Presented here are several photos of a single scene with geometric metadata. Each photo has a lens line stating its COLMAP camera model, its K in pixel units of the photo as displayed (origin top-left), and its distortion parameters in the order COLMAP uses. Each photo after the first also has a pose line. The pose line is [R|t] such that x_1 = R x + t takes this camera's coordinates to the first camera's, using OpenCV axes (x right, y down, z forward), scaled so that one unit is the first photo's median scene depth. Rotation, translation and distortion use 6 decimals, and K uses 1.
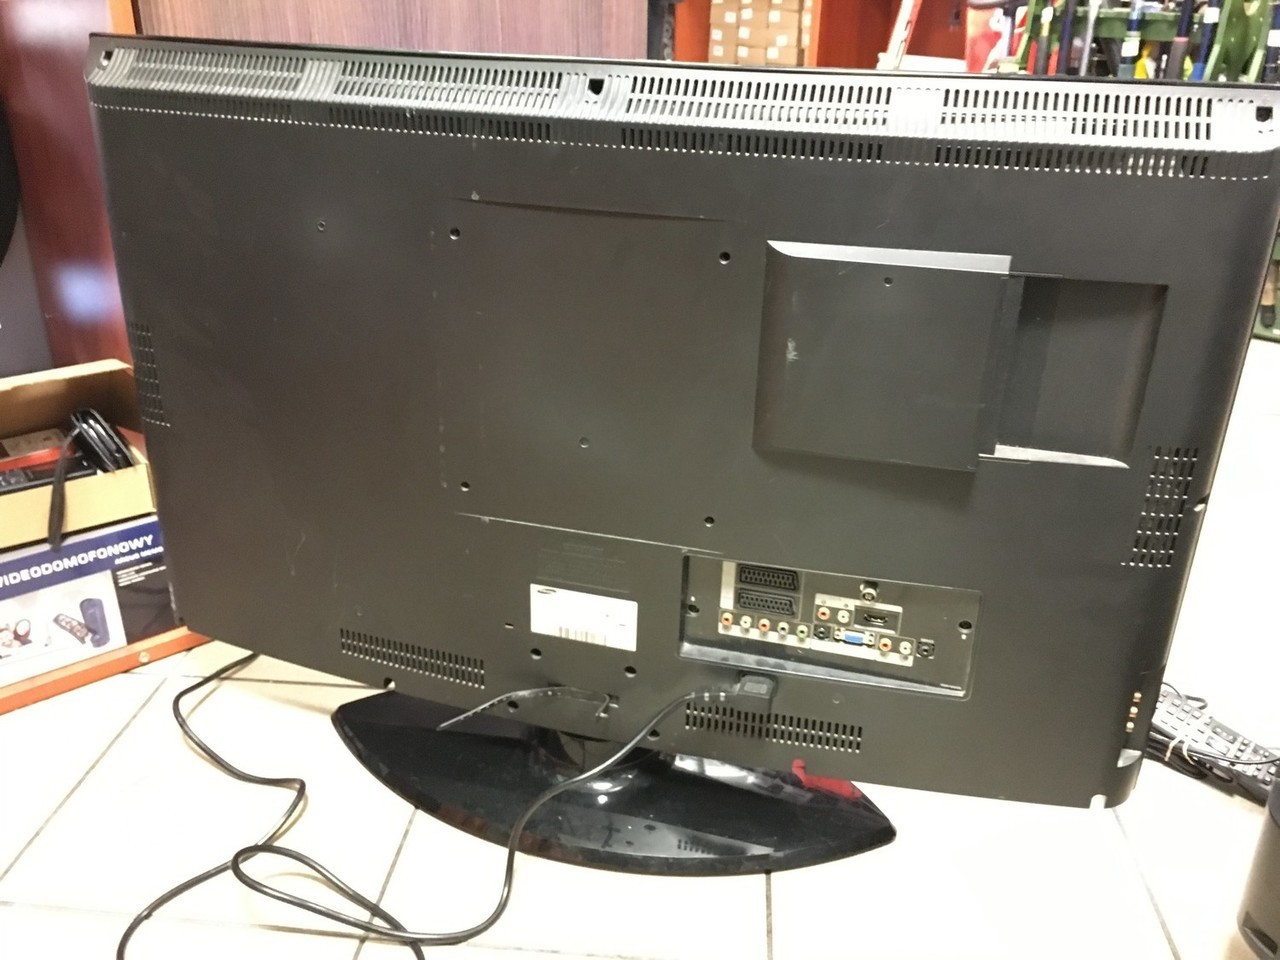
lens RADIAL K [[1081.5, 0, 640.0], [0, 1081.5, 480.0], [0, 0, 1]] dist [0.040411, -0.004844]
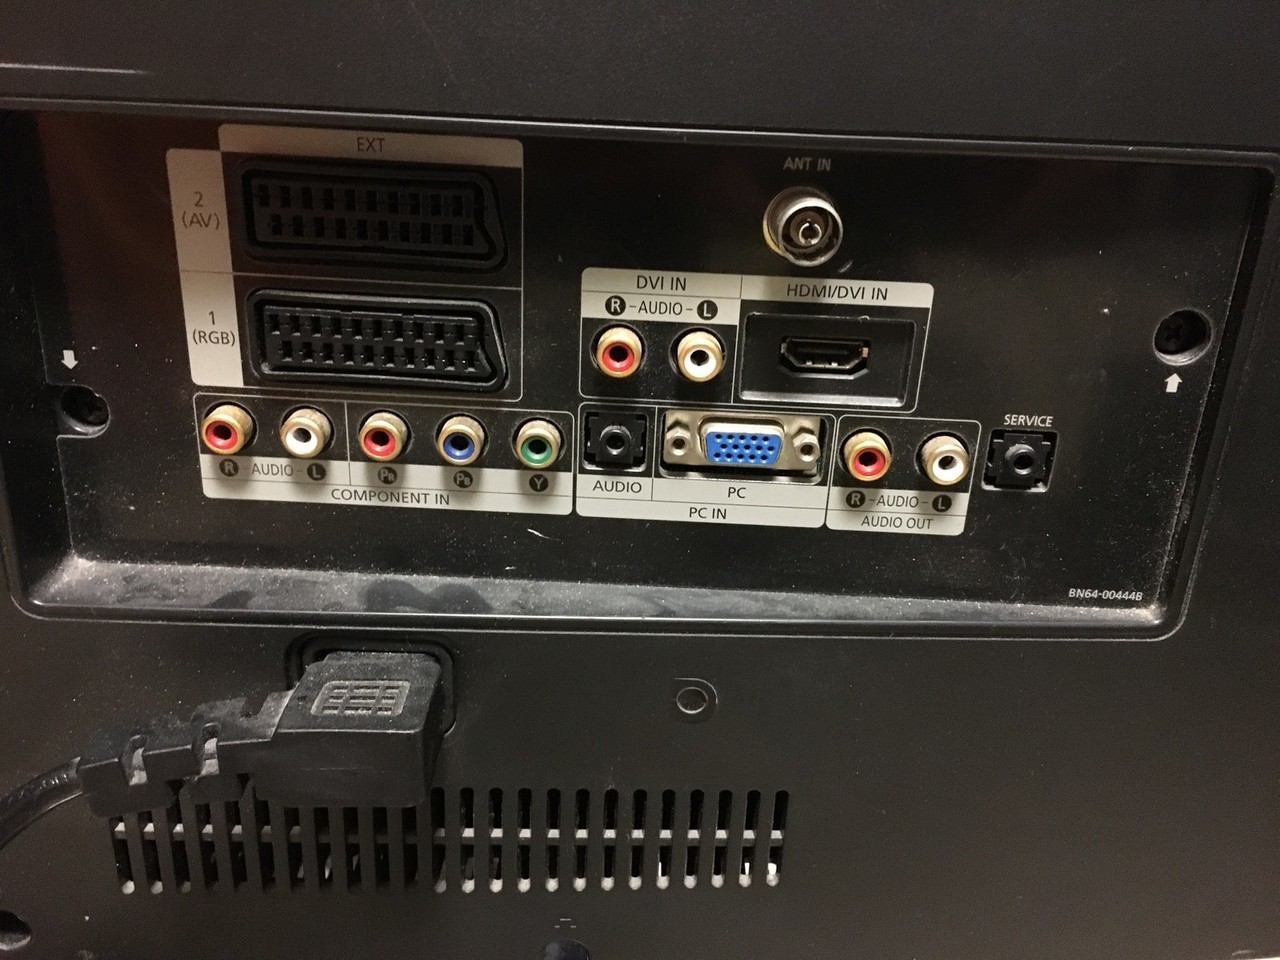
lens RADIAL K [[1081.5, 0, 640.0], [0, 1081.5, 480.0], [0, 0, 1]] dist [0.040411, -0.004844]
pose [[0.965624, -0.081697, 0.246769, 0.110921], [0.084887, 0.996388, -0.002298, 0.150774], [-0.245690, 0.023166, 0.969072, 0.756778]]
